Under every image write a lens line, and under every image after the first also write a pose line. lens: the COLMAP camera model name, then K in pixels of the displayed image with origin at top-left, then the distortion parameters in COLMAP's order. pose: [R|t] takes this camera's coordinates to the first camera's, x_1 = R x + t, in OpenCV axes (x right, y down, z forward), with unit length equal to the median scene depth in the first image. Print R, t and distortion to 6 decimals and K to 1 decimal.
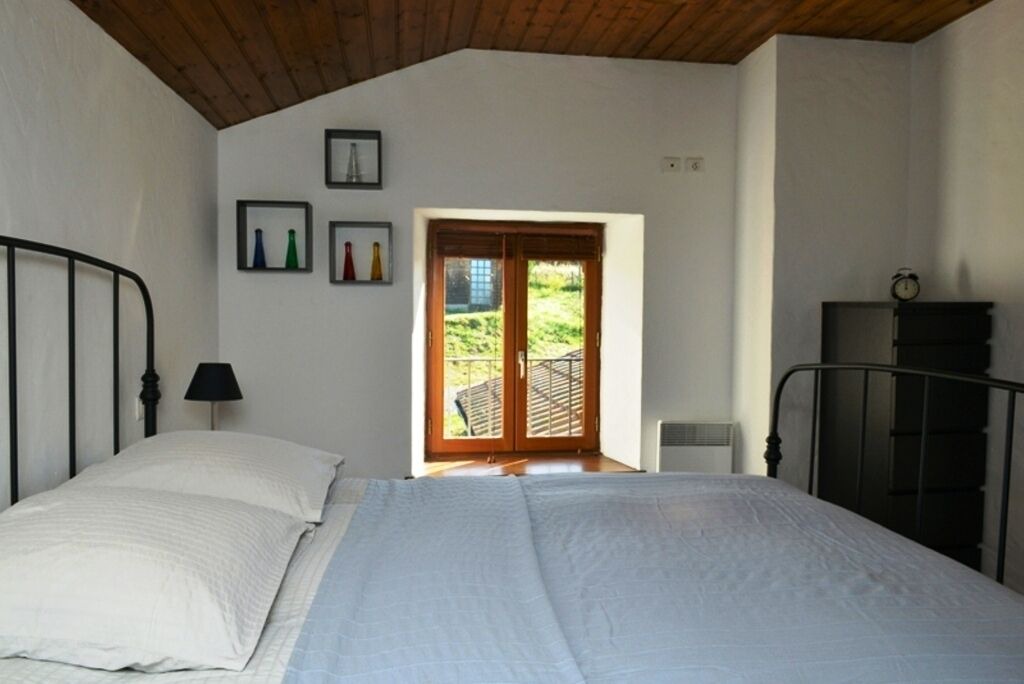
lens RADIAL K [[691.2, 0, 512.0], [0, 691.2, 342.0], [0, 0, 1]] dist [-0.010561, -0.004274]
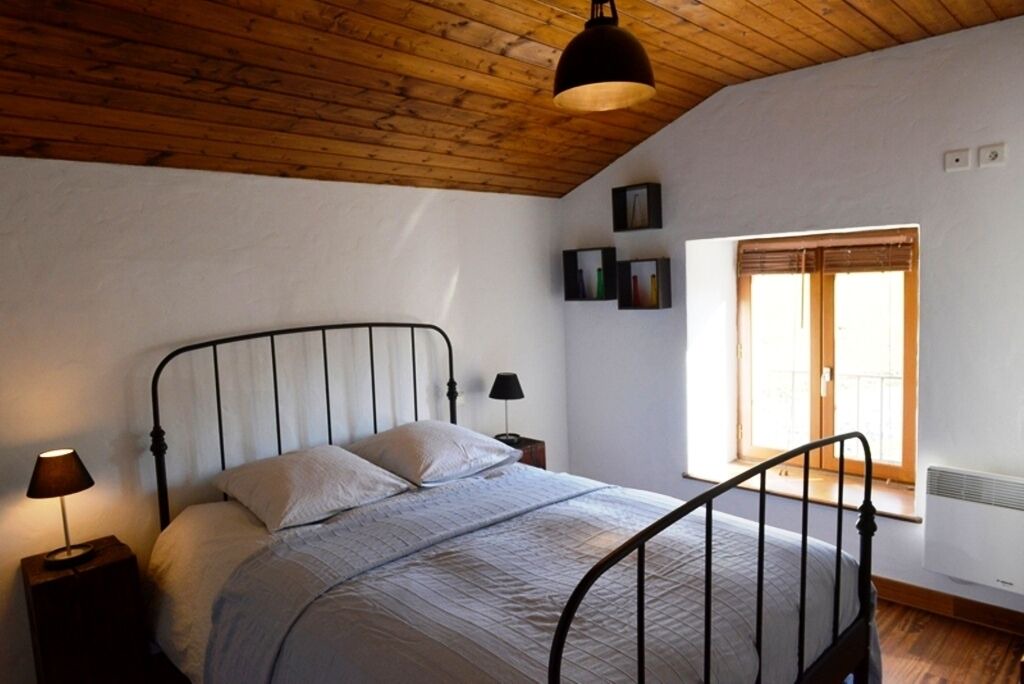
lens RADIAL K [[691.2, 0, 512.0], [0, 691.2, 342.0], [0, 0, 1]] dist [-0.010561, -0.004274]
pose [[0.596673, 0.039527, -0.801510, 0.589476], [0.010705, 0.998305, 0.057202, -0.093697], [0.802413, -0.042711, 0.595239, 0.079976]]
